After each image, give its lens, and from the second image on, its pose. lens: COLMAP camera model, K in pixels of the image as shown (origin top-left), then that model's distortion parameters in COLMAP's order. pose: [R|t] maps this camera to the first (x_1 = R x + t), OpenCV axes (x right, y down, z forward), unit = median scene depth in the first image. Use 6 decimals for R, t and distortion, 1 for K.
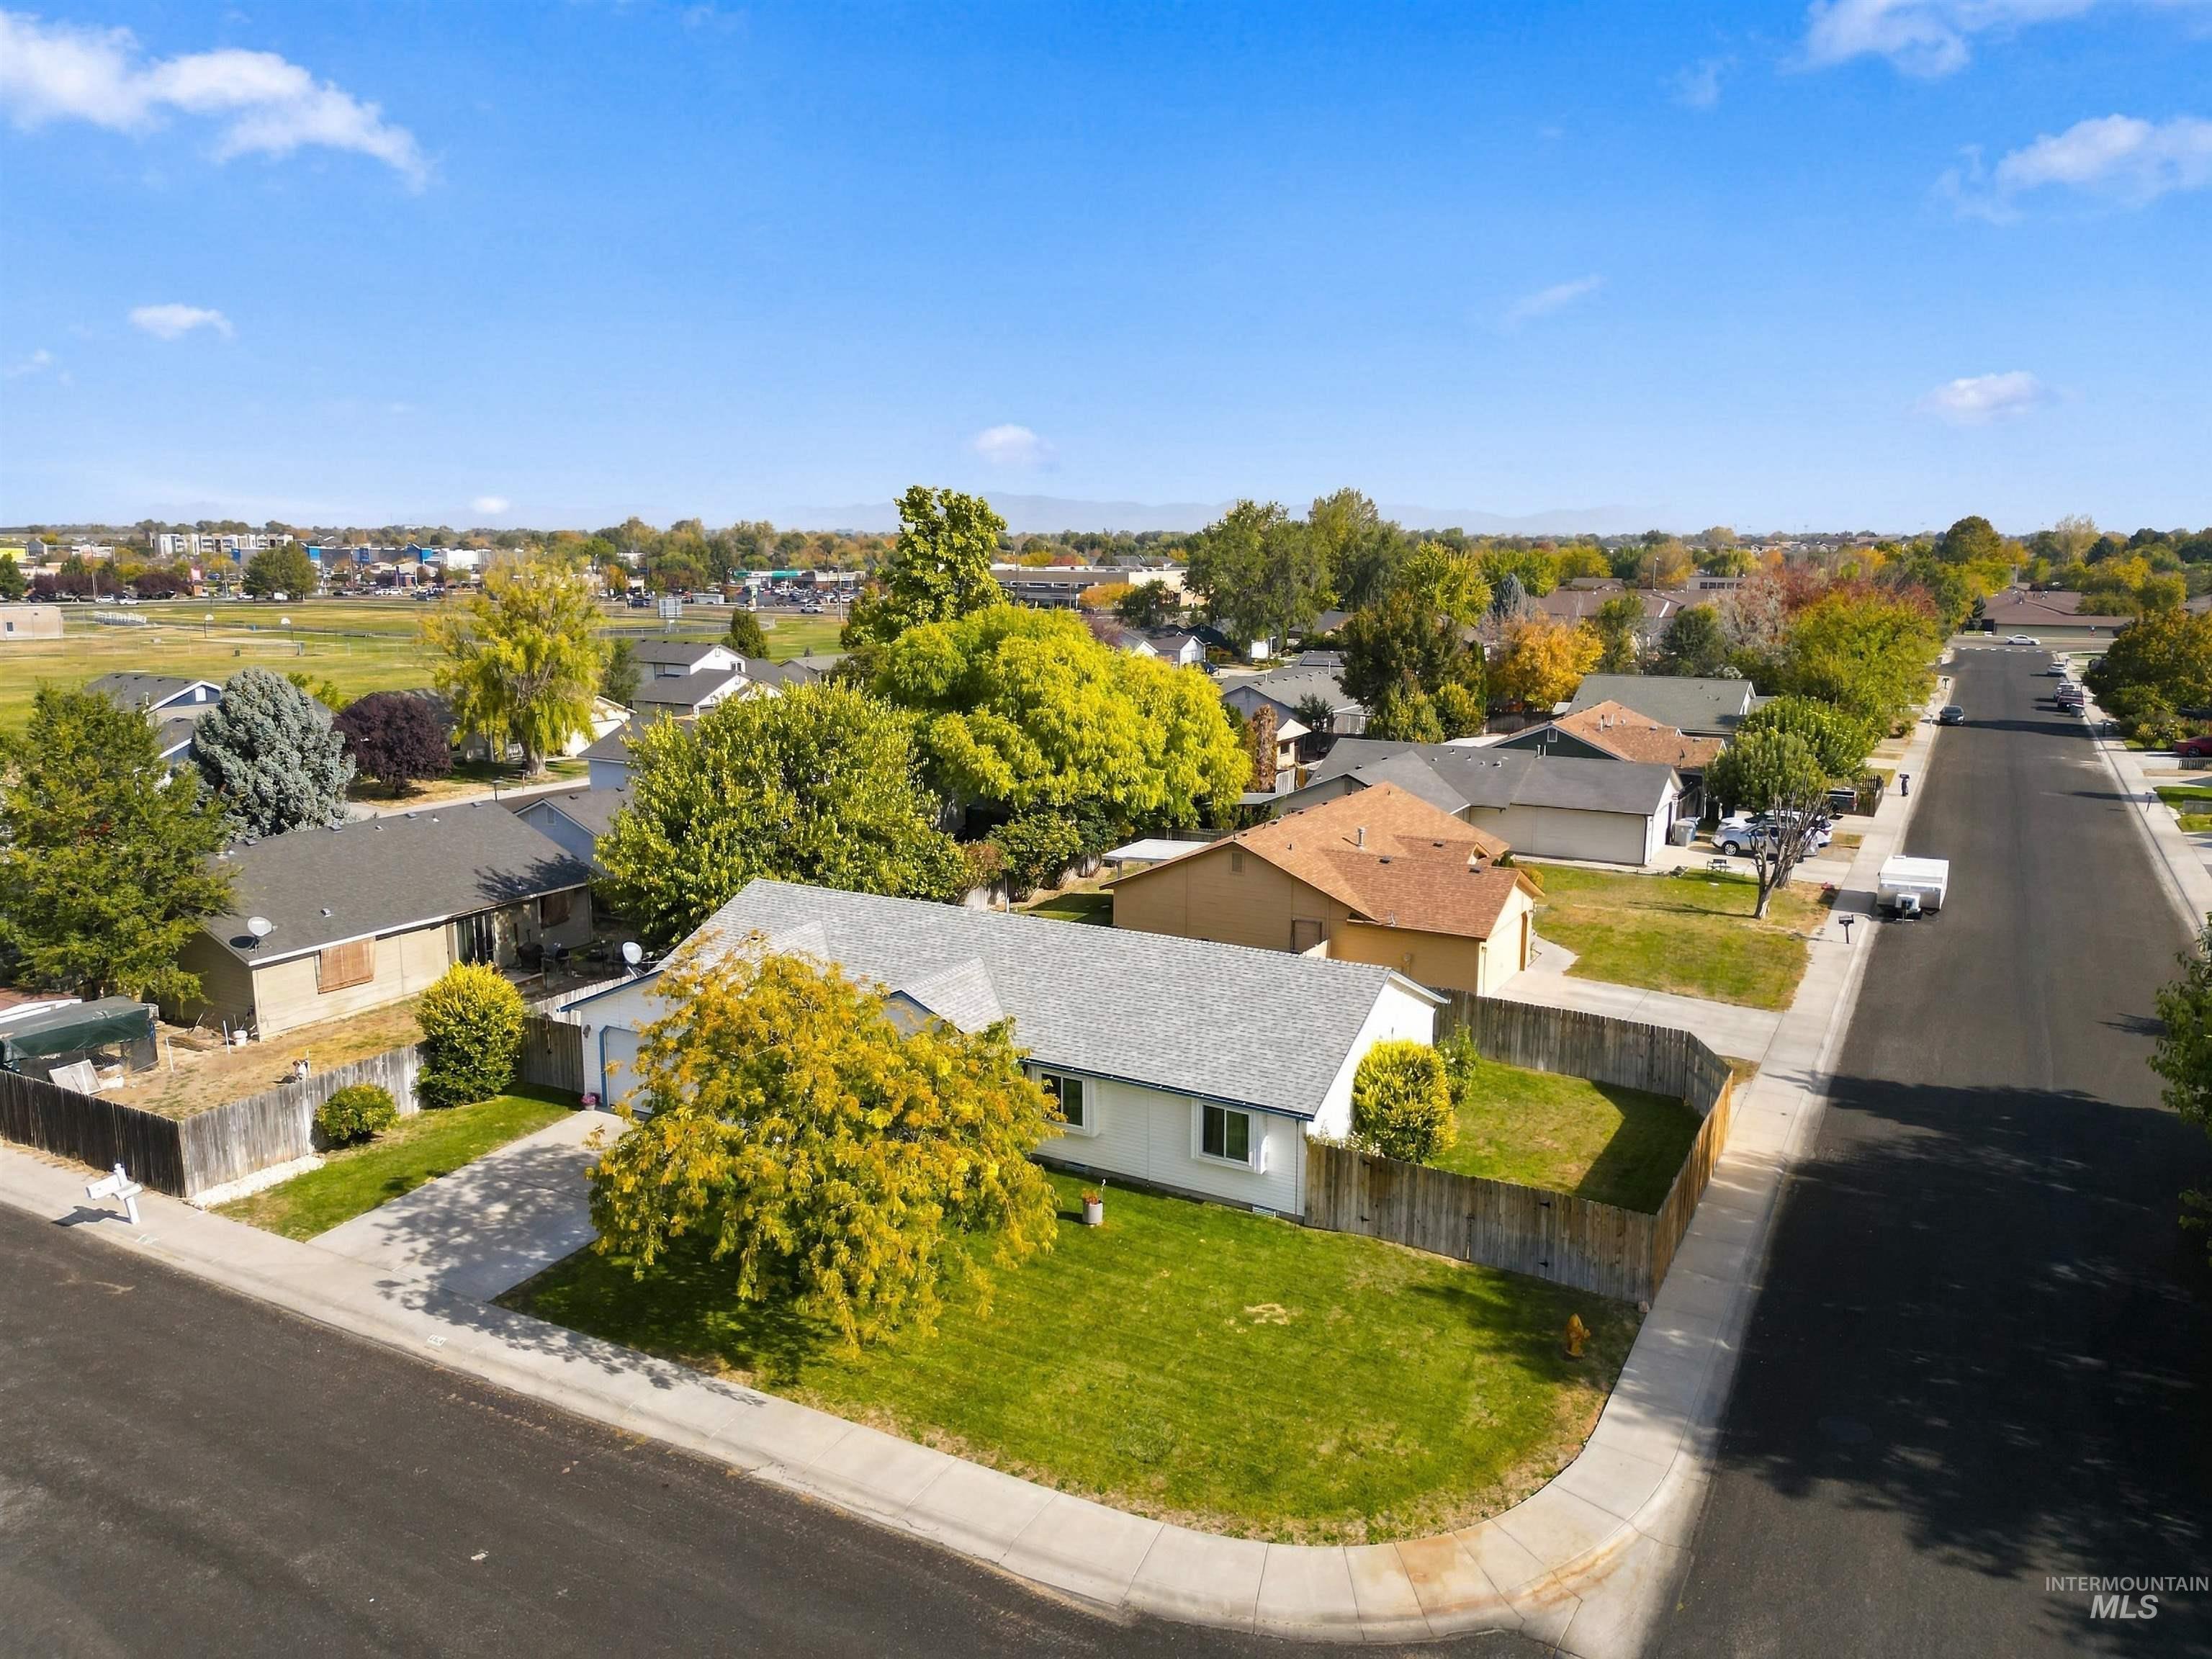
lens RADIAL K [[1544.0, 0, 1106.0], [0, 1544.0, 829.5], [0, 0, 1]] dist [0.075276, -0.086242]
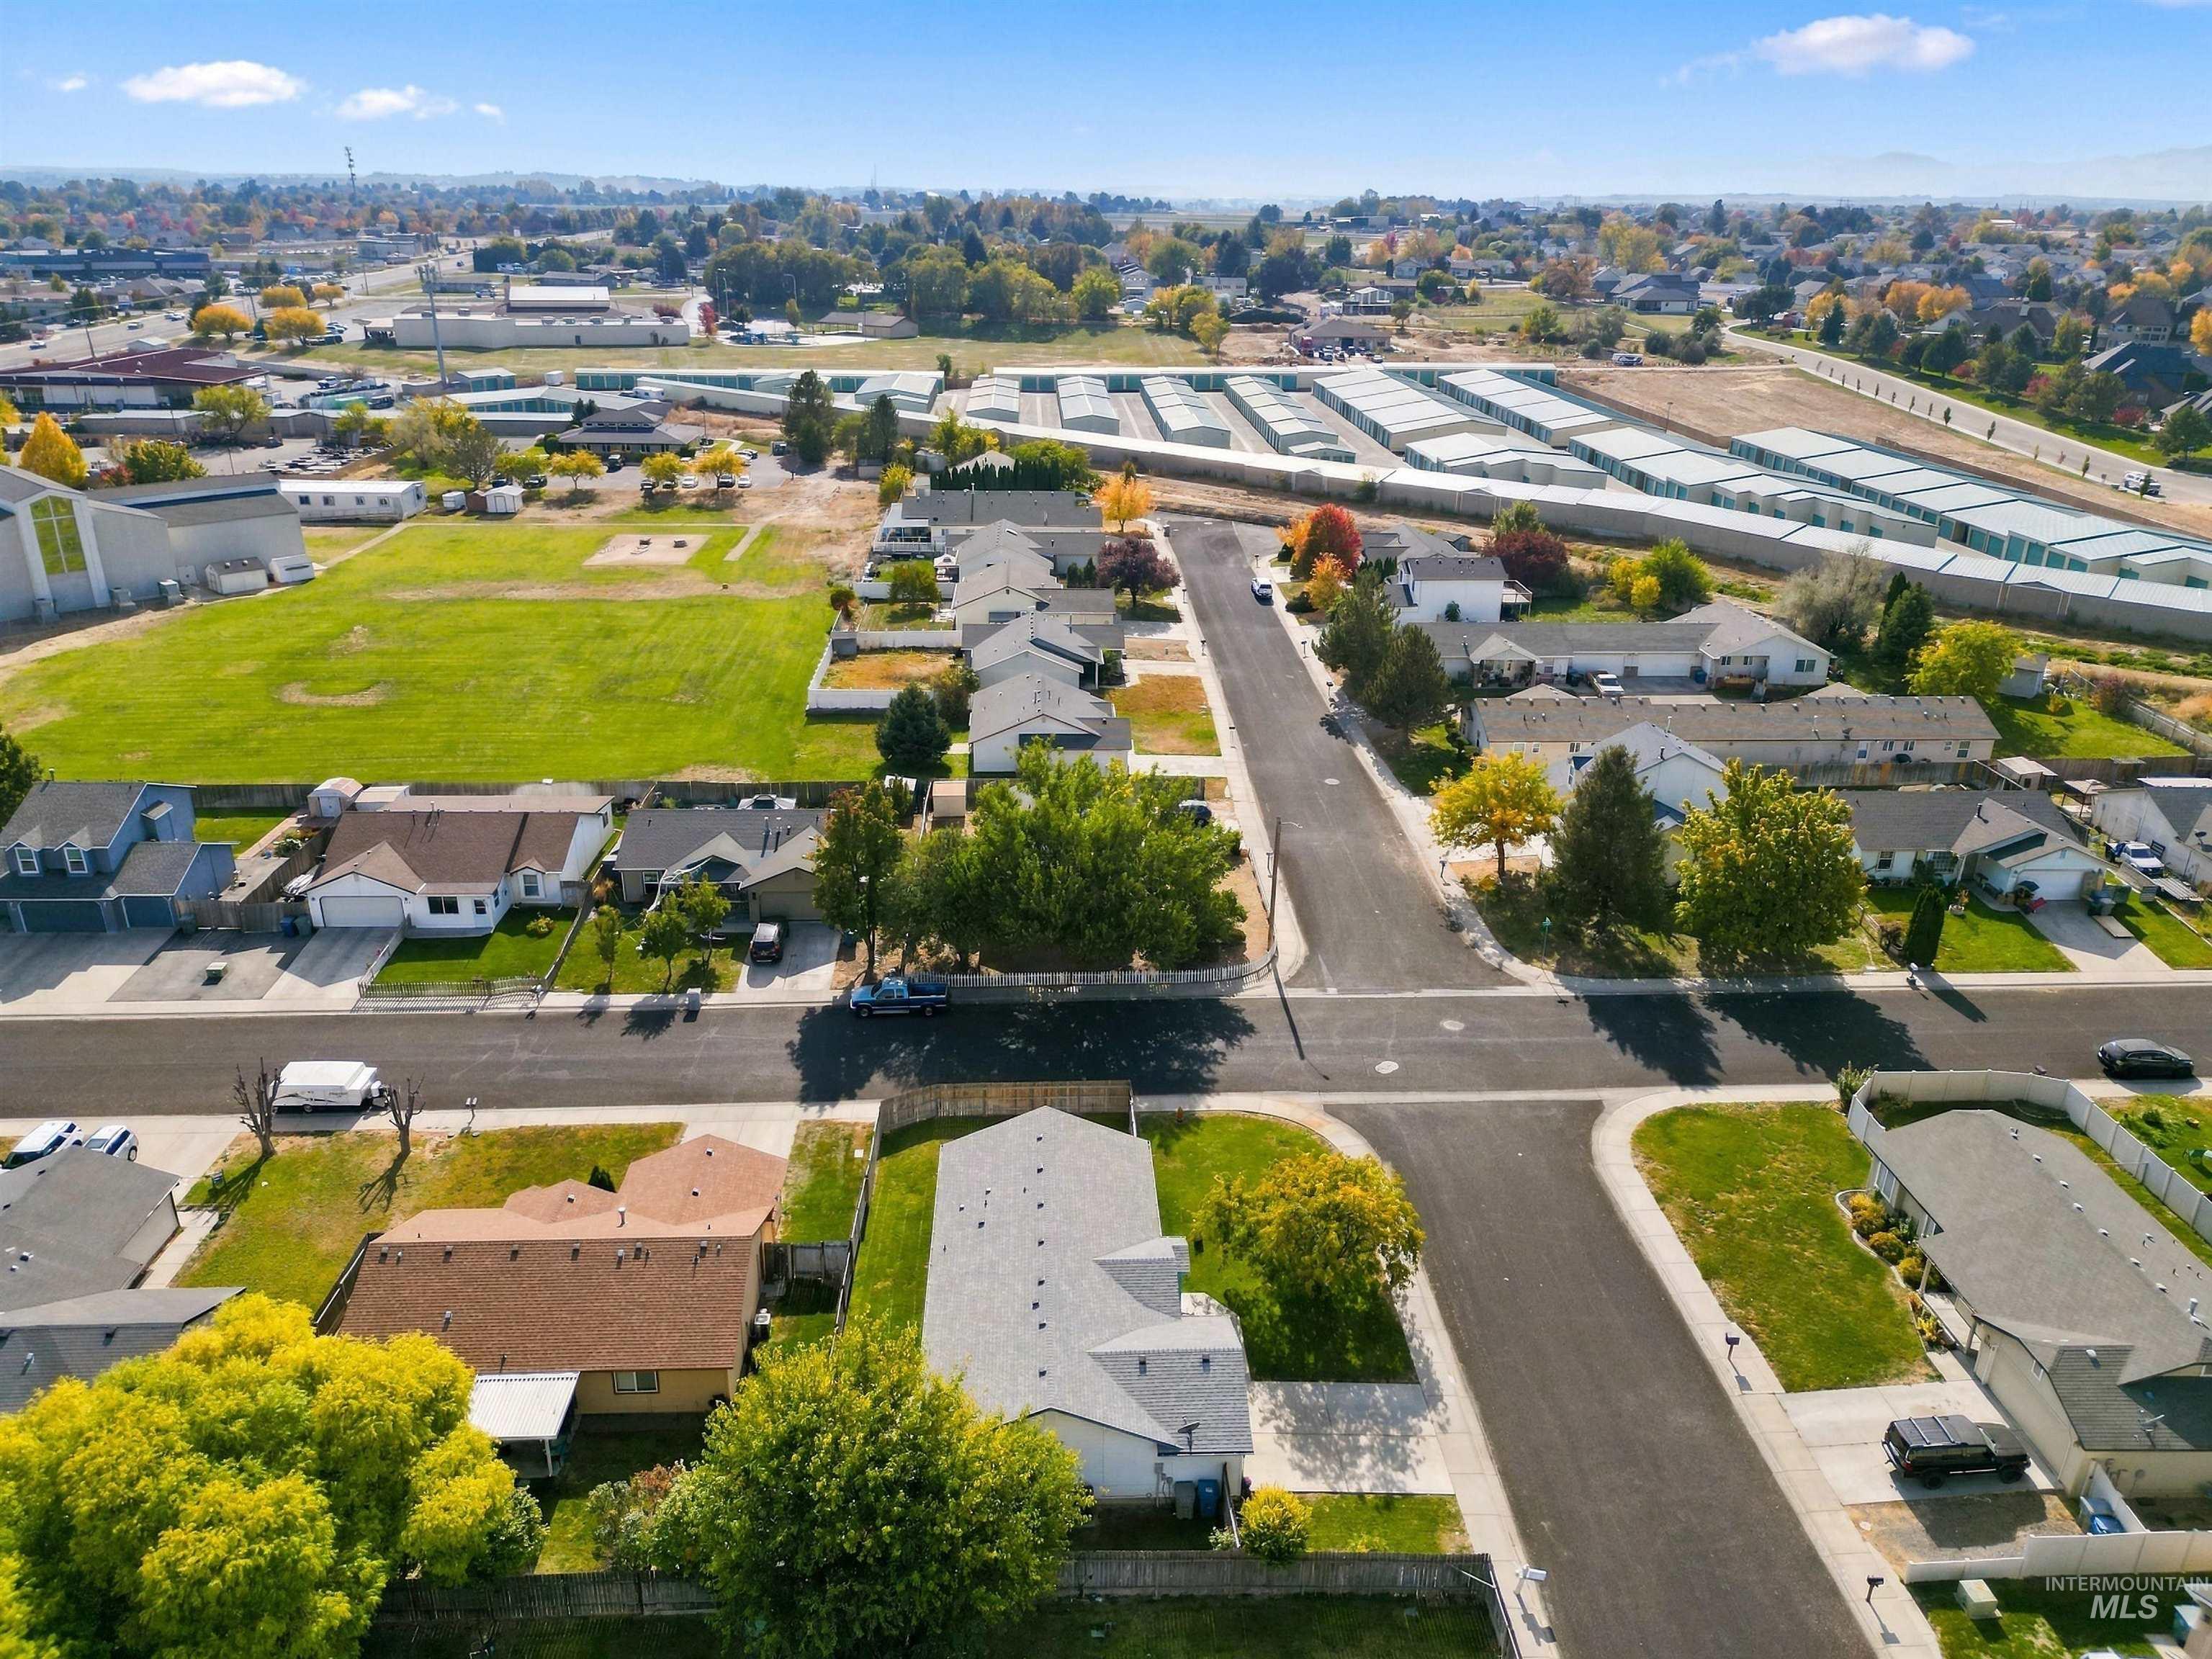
lens RADIAL K [[1544.0, 0, 1106.0], [0, 1544.0, 829.5], [0, 0, 1]] dist [0.075276, -0.086242]
pose [[-0.524340, -0.331042, 0.784524, -1.410230], [0.139951, 0.875301, 0.462884, -1.229469], [-0.839929, 0.352504, -0.412626, 1.757340]]
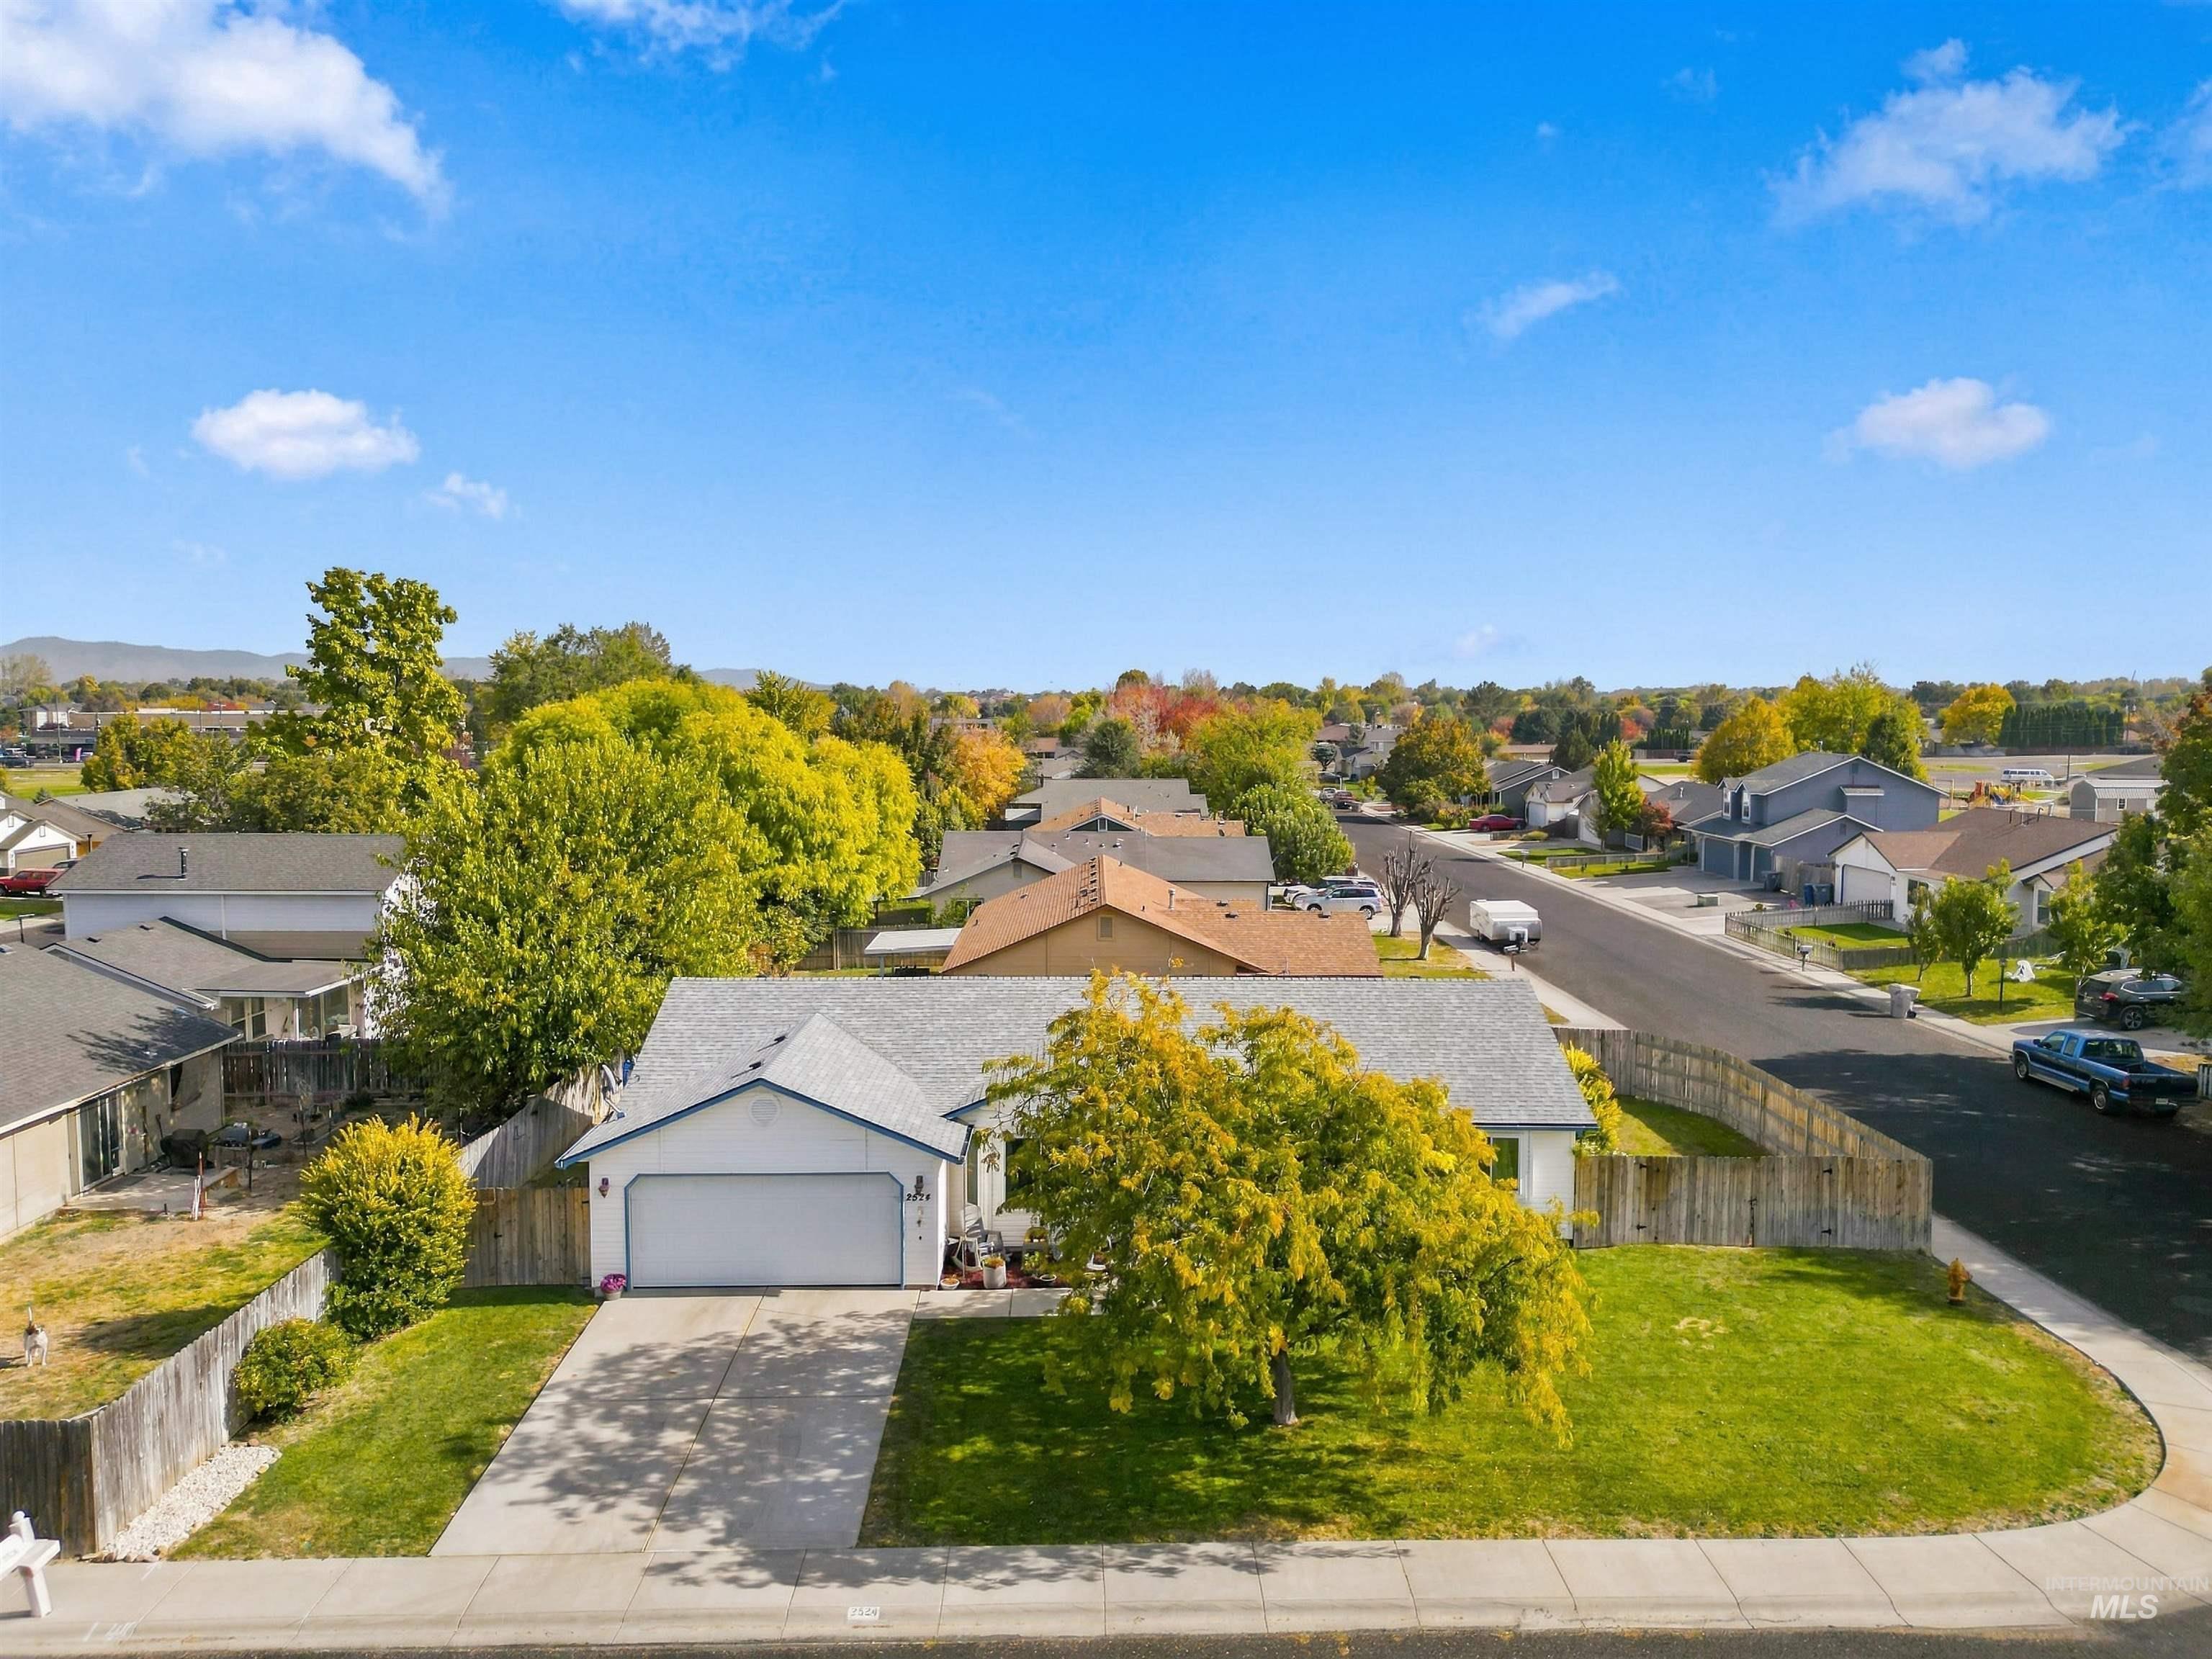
lens RADIAL K [[1544.0, 0, 1106.0], [0, 1544.0, 829.5], [0, 0, 1]] dist [0.075276, -0.086242]
pose [[0.869131, -0.044865, 0.492542, -0.562519], [0.092747, 0.992995, -0.073209, 0.047100], [-0.485807, 0.109310, 0.867204, 0.292954]]
